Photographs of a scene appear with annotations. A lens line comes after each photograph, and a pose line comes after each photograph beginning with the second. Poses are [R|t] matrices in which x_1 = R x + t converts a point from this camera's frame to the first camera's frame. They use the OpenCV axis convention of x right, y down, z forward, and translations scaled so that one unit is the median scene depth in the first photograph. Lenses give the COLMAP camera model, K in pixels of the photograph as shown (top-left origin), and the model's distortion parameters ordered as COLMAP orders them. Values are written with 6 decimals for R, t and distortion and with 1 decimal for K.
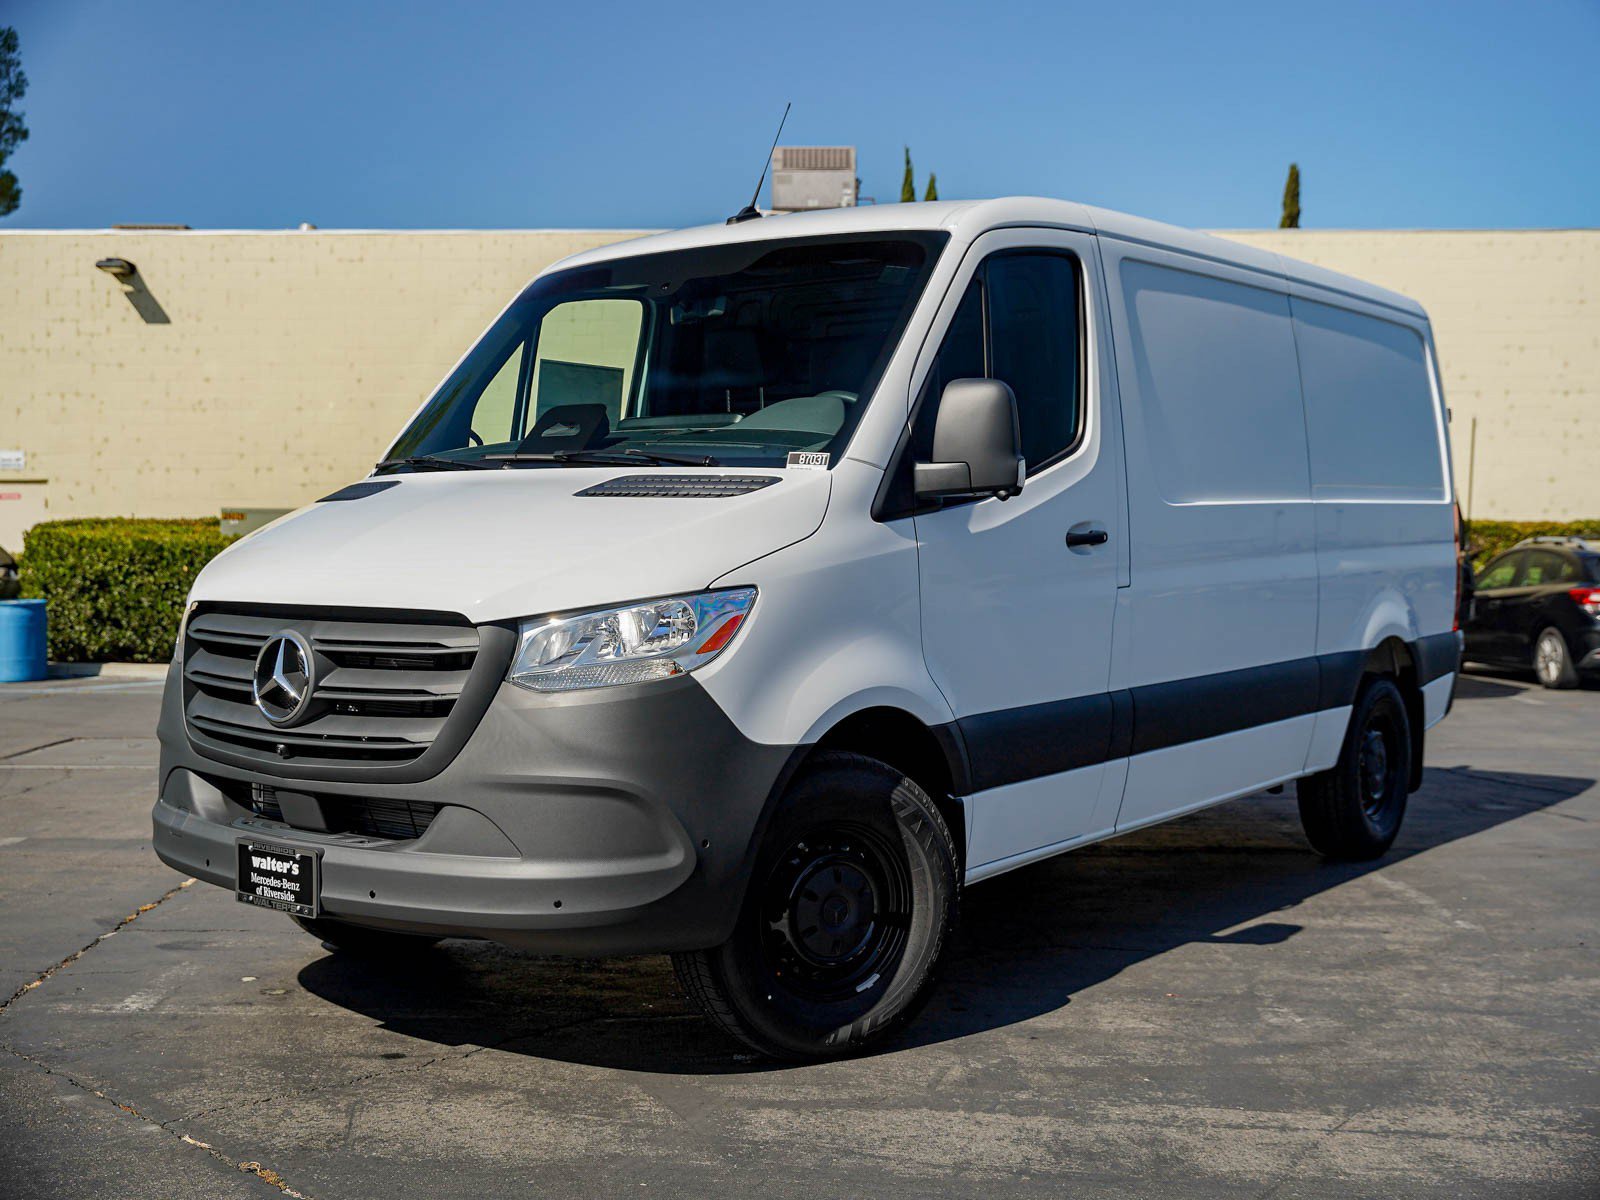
lens RADIAL K [[1924.3, 0, 795.8], [0, 1924.3, 587.2], [0, 0, 1]] dist [0.030631, 0.000000]
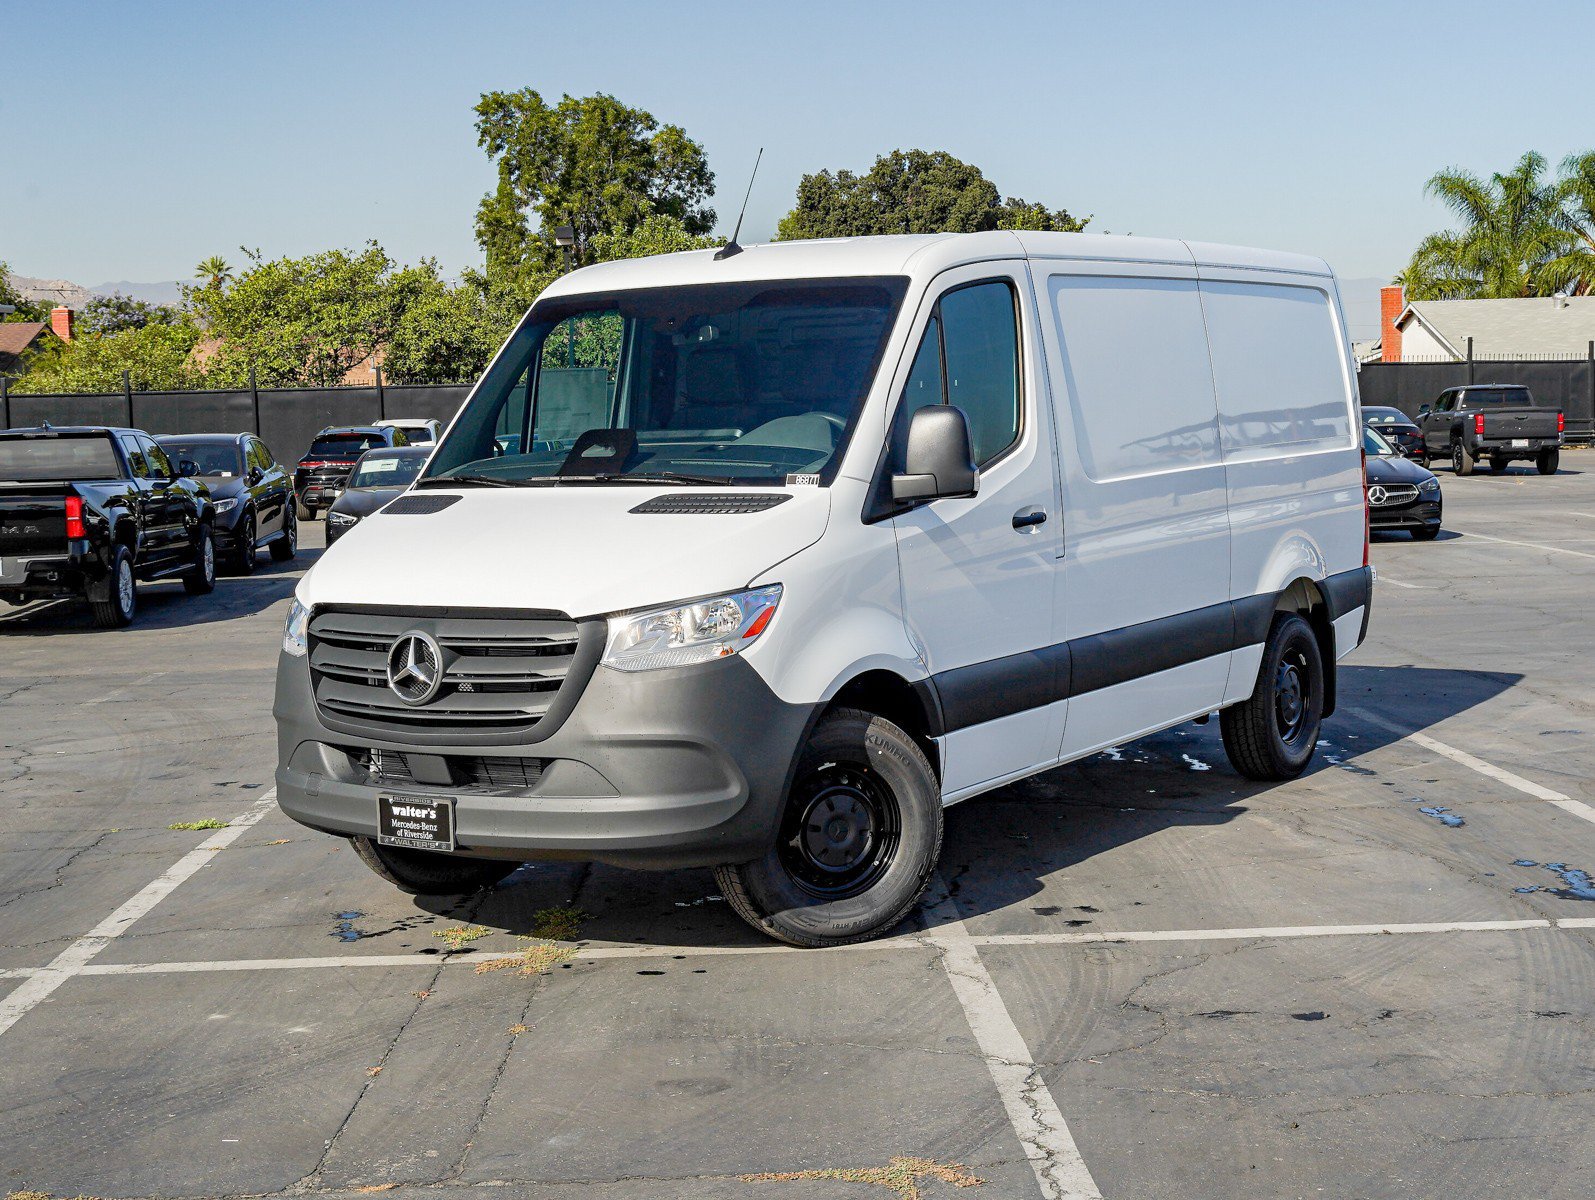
lens RADIAL K [[2614.0, 0, 808.8], [0, 2614.0, 587.7], [0, 0, 1]] dist [0.206930, 0.000000]
pose [[0.996594, -0.037729, 0.073334, -0.125720], [0.034306, 0.998287, 0.047394, -0.076916], [-0.074996, -0.044717, 0.996181, -0.733482]]
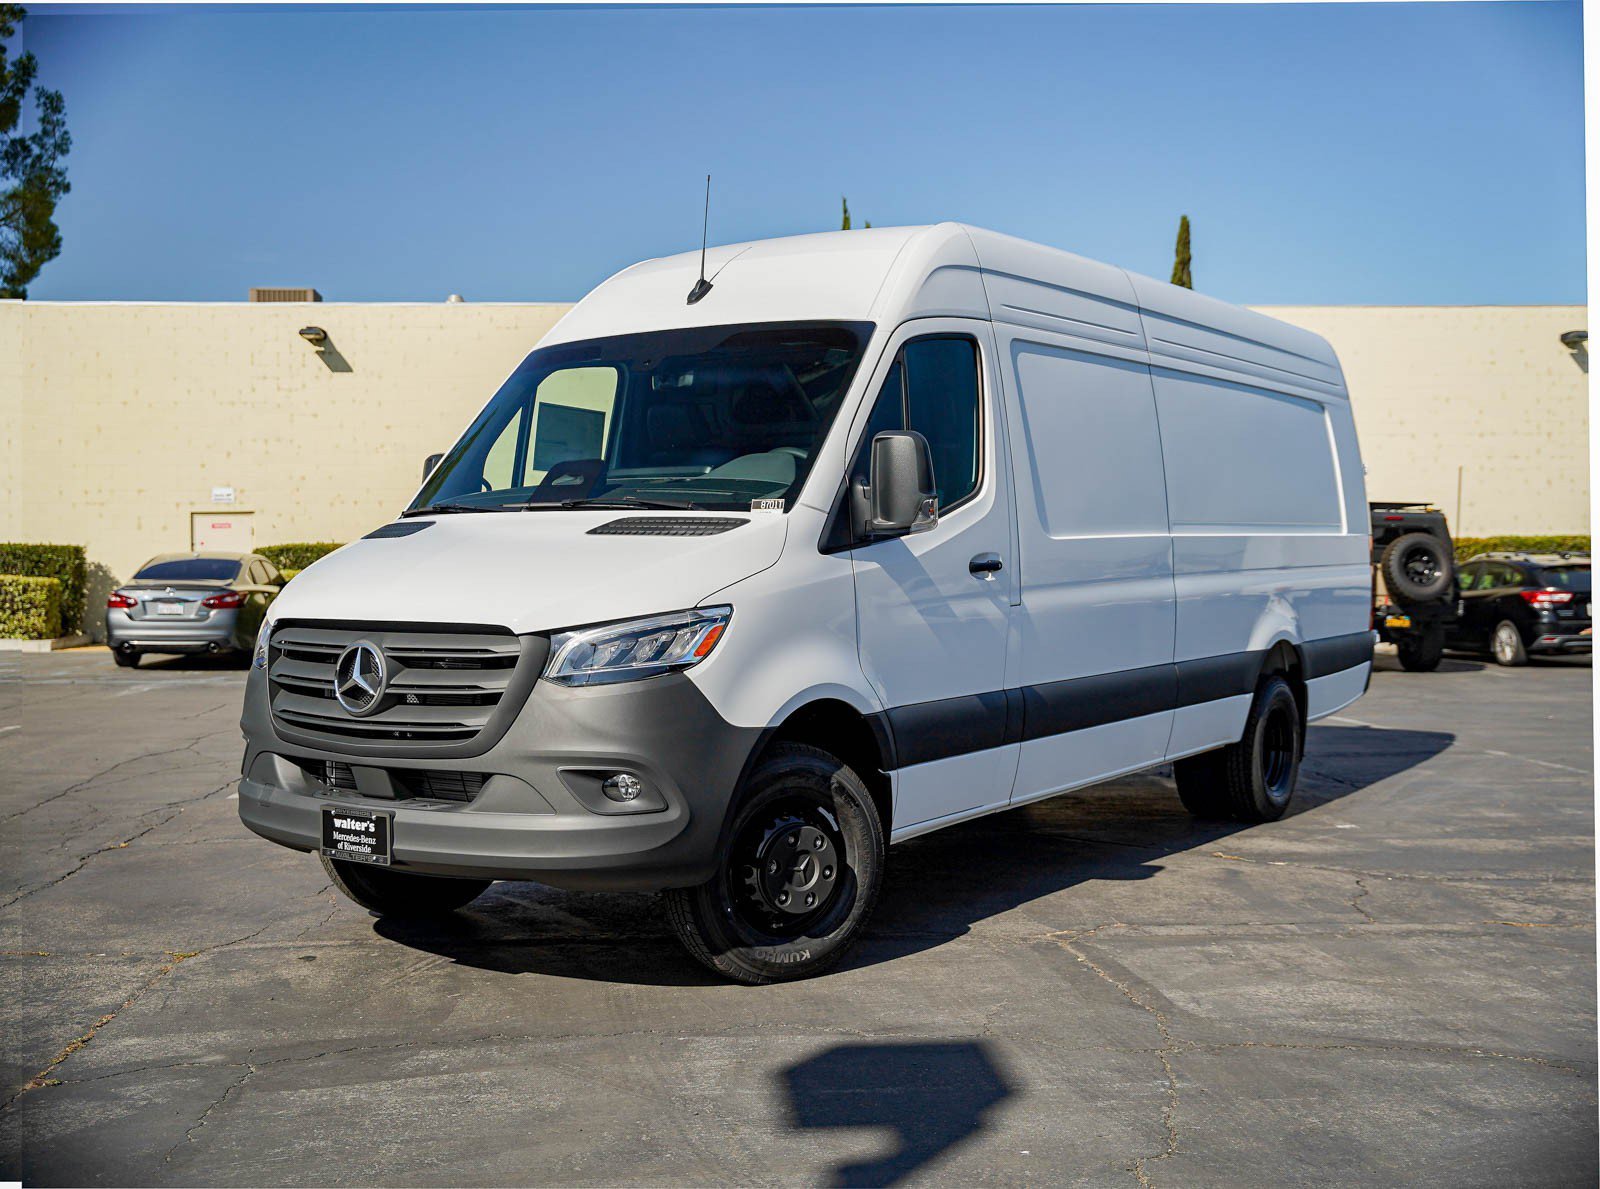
lens RADIAL K [[1924.3, 0, 790.0], [0, 1924.3, 587.7], [0, 0, 1]] dist [0.030631, 0.000000]
pose [[0.998689, -0.003015, 0.051107, -0.045575], [0.003650, 0.999917, -0.012334, 0.004107], [-0.051066, 0.012504, 0.998617, -0.276239]]
